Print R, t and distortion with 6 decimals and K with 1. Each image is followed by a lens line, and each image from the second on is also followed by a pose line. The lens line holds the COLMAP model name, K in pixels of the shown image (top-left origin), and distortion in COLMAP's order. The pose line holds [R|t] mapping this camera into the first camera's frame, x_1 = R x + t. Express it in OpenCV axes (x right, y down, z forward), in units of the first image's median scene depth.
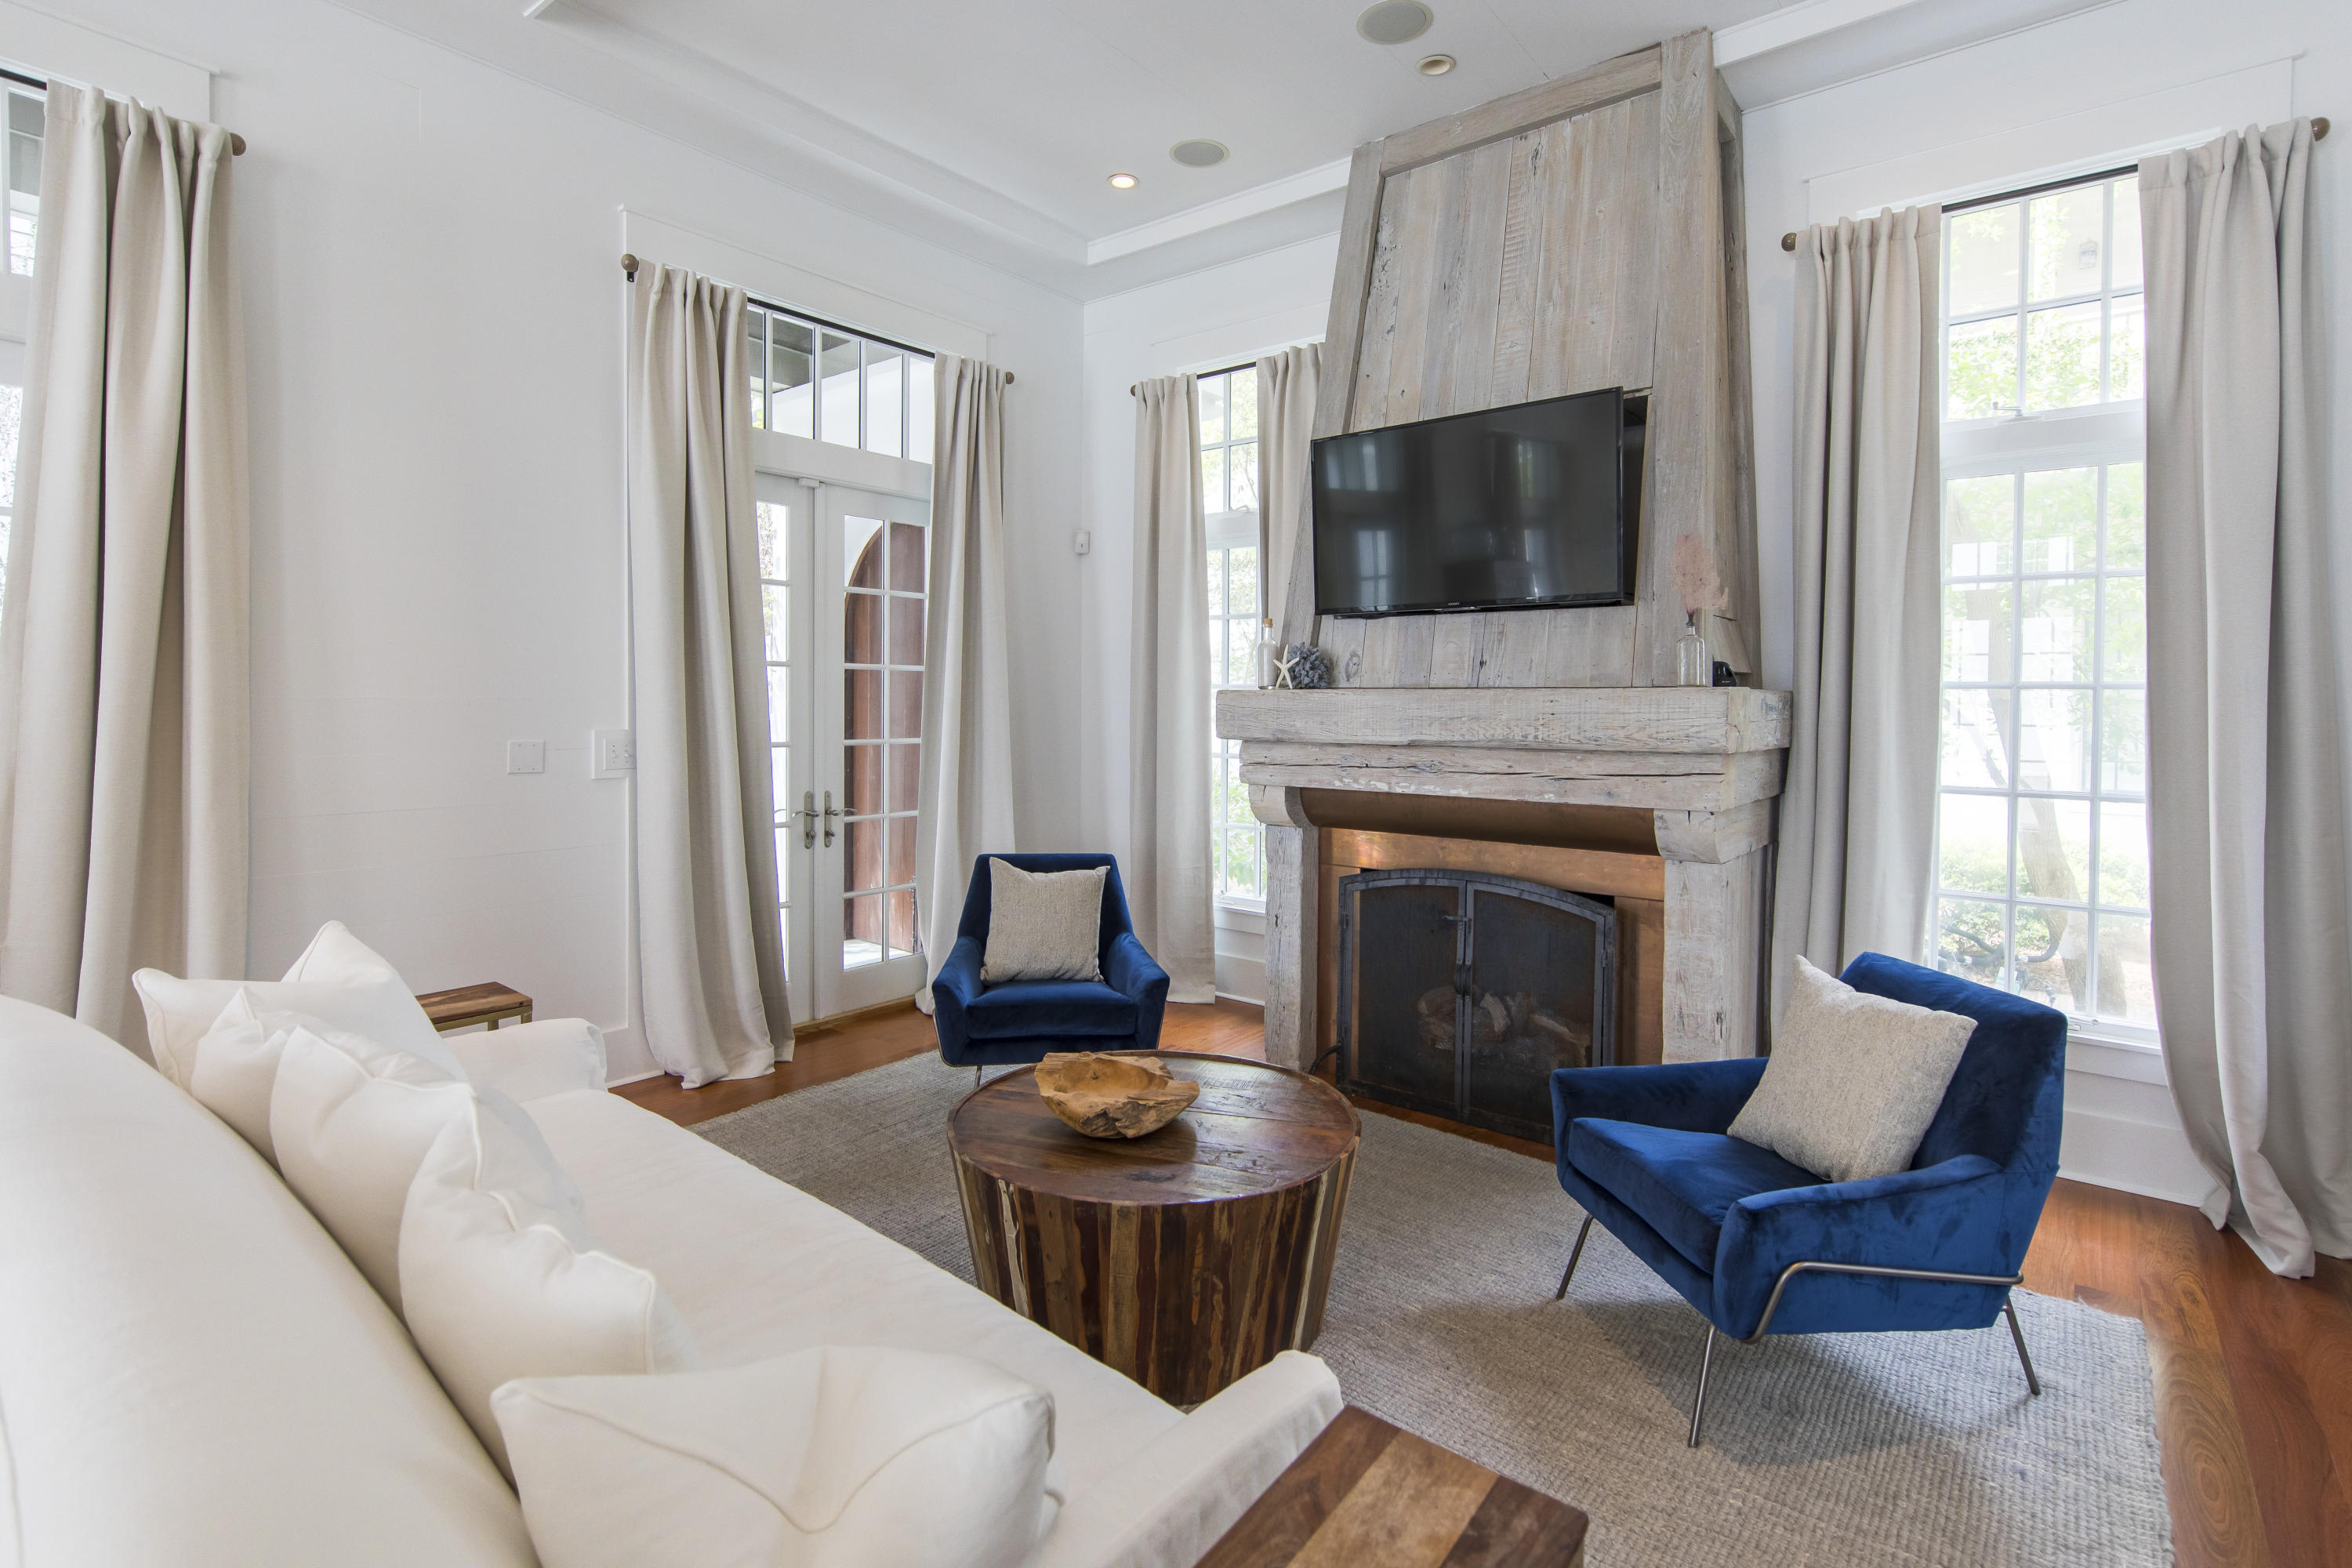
lens RADIAL K [[1126.3, 0, 1182.9], [0, 1126.3, 730.8], [0, 0, 1]] dist [0.001667, -0.000128]
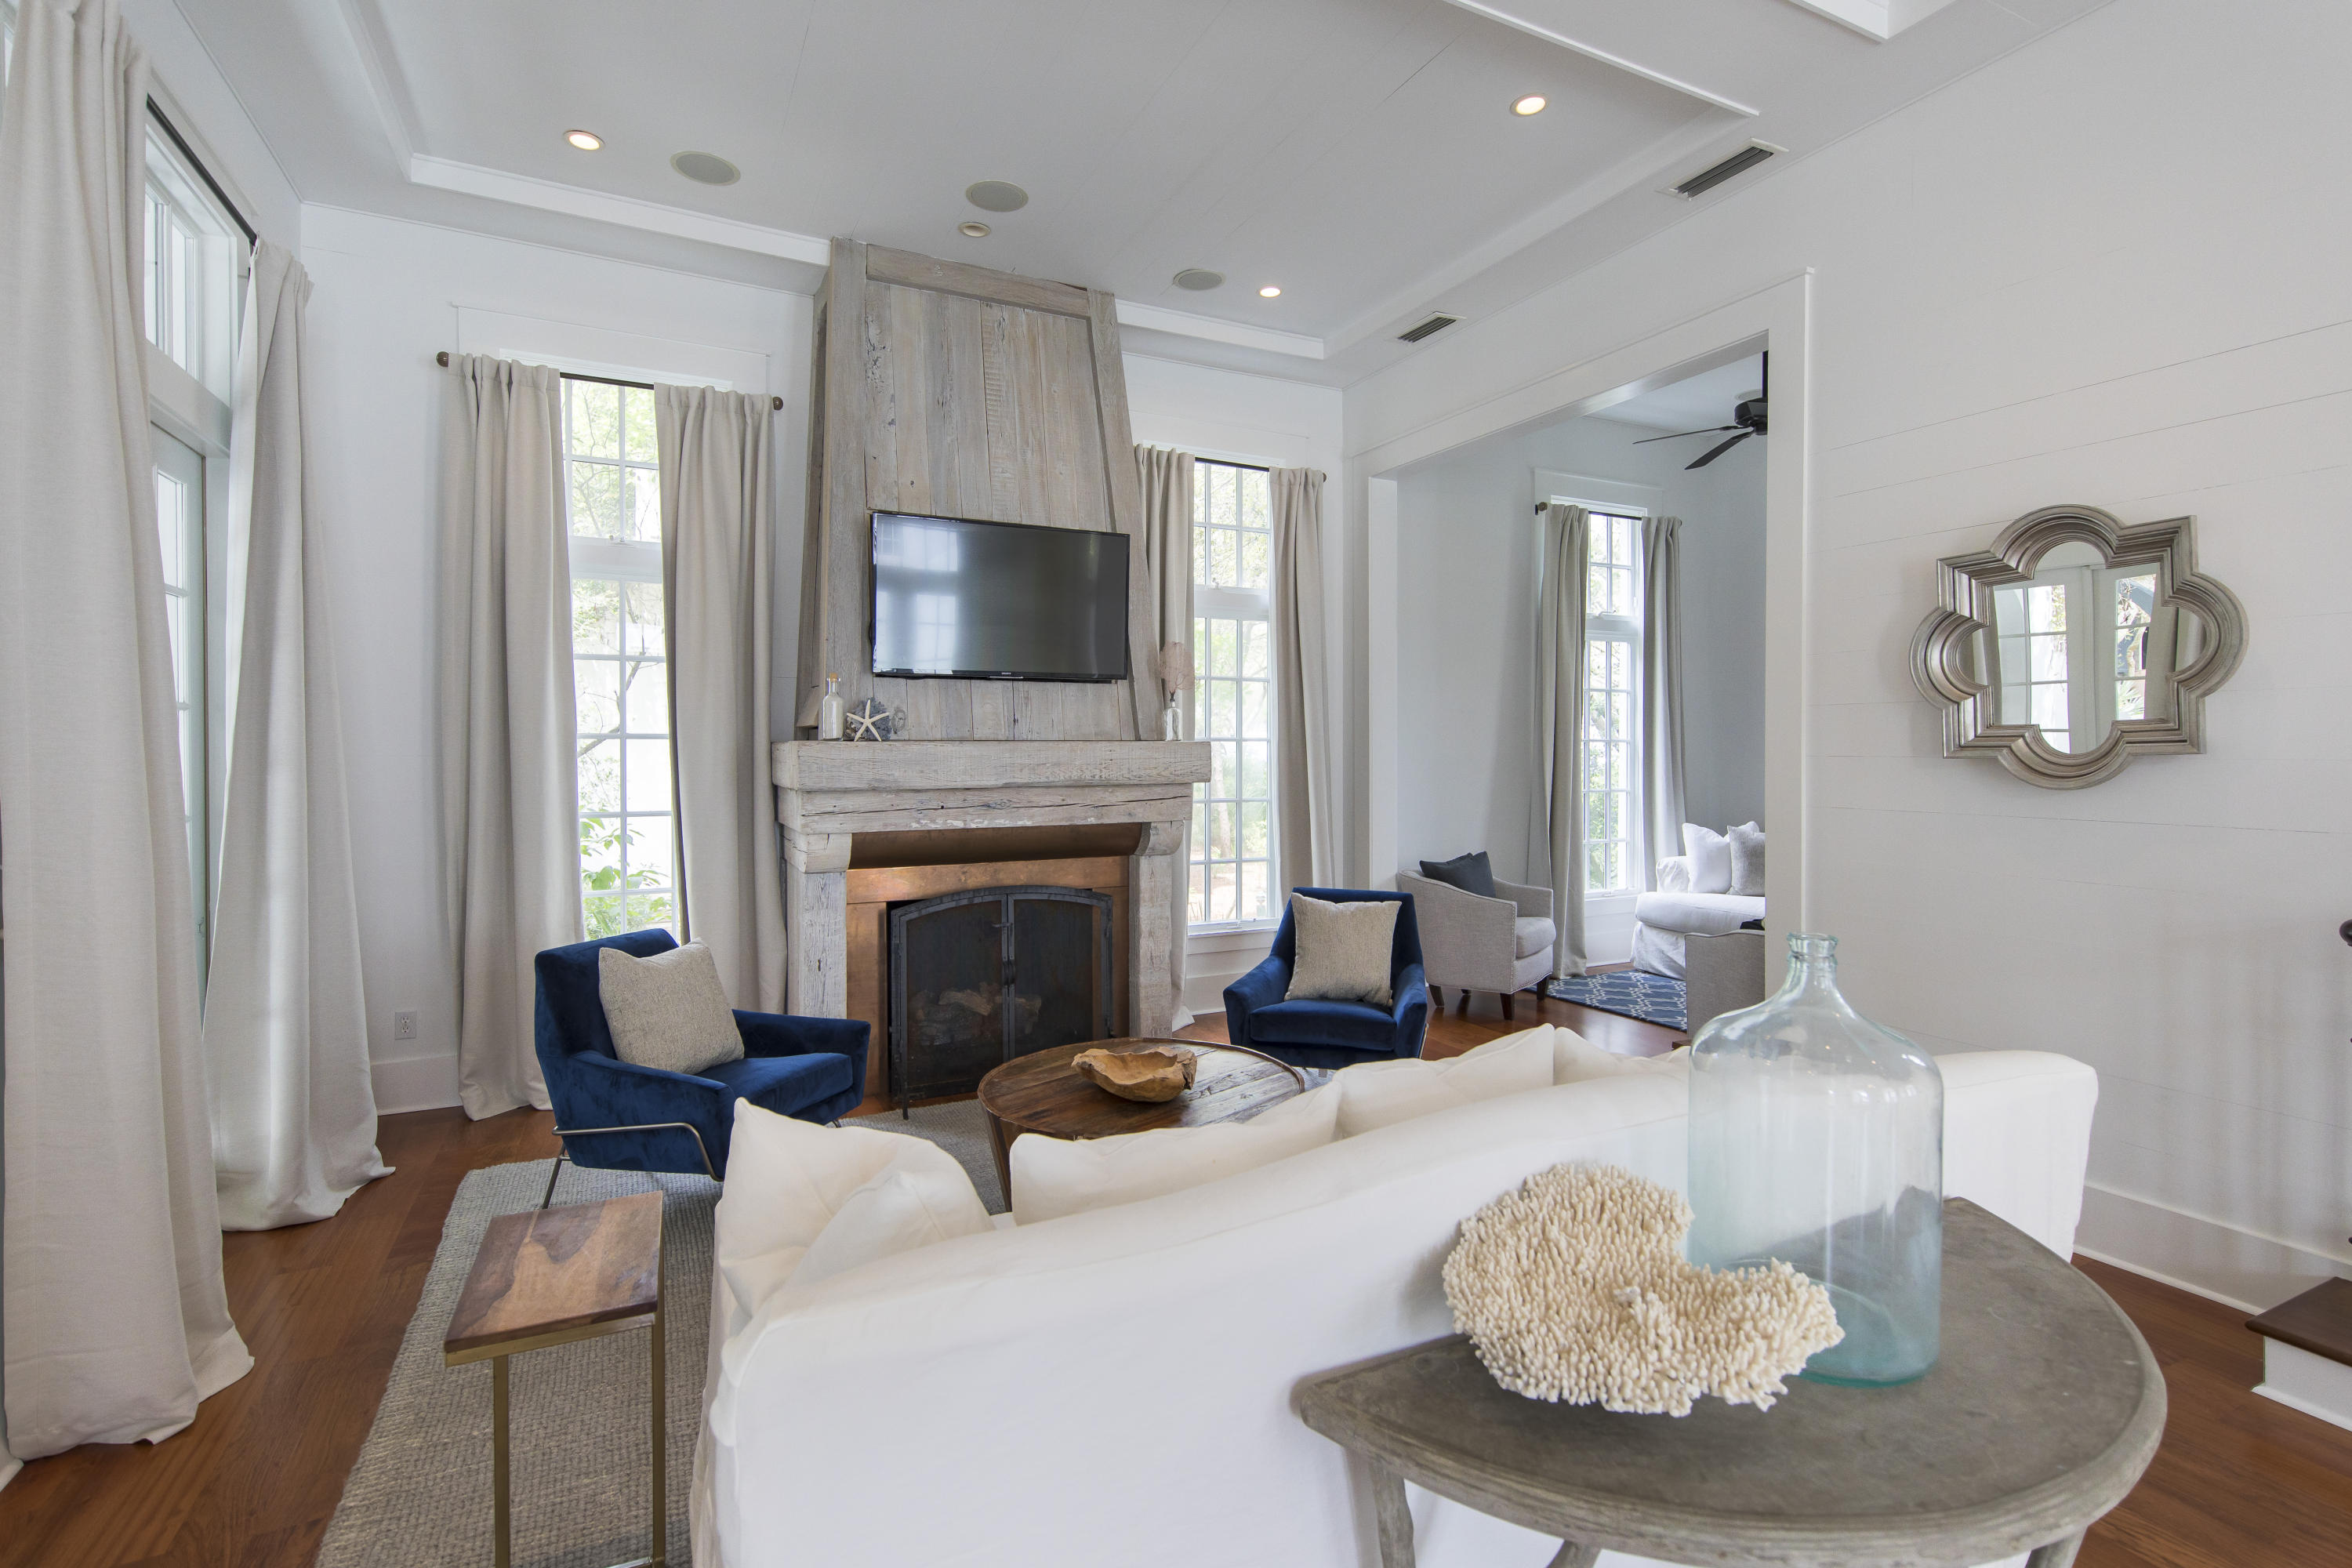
lens RADIAL K [[1098.1, 0, 1176.0], [0, 1098.1, 784.0], [0, 0, 1]] dist [-0.000704, -0.000068]
pose [[0.409558, -0.035742, 0.911583, -0.779619], [0.029878, 0.999222, 0.025755, -0.015362], [-0.911795, 0.016689, 0.410308, 0.321628]]
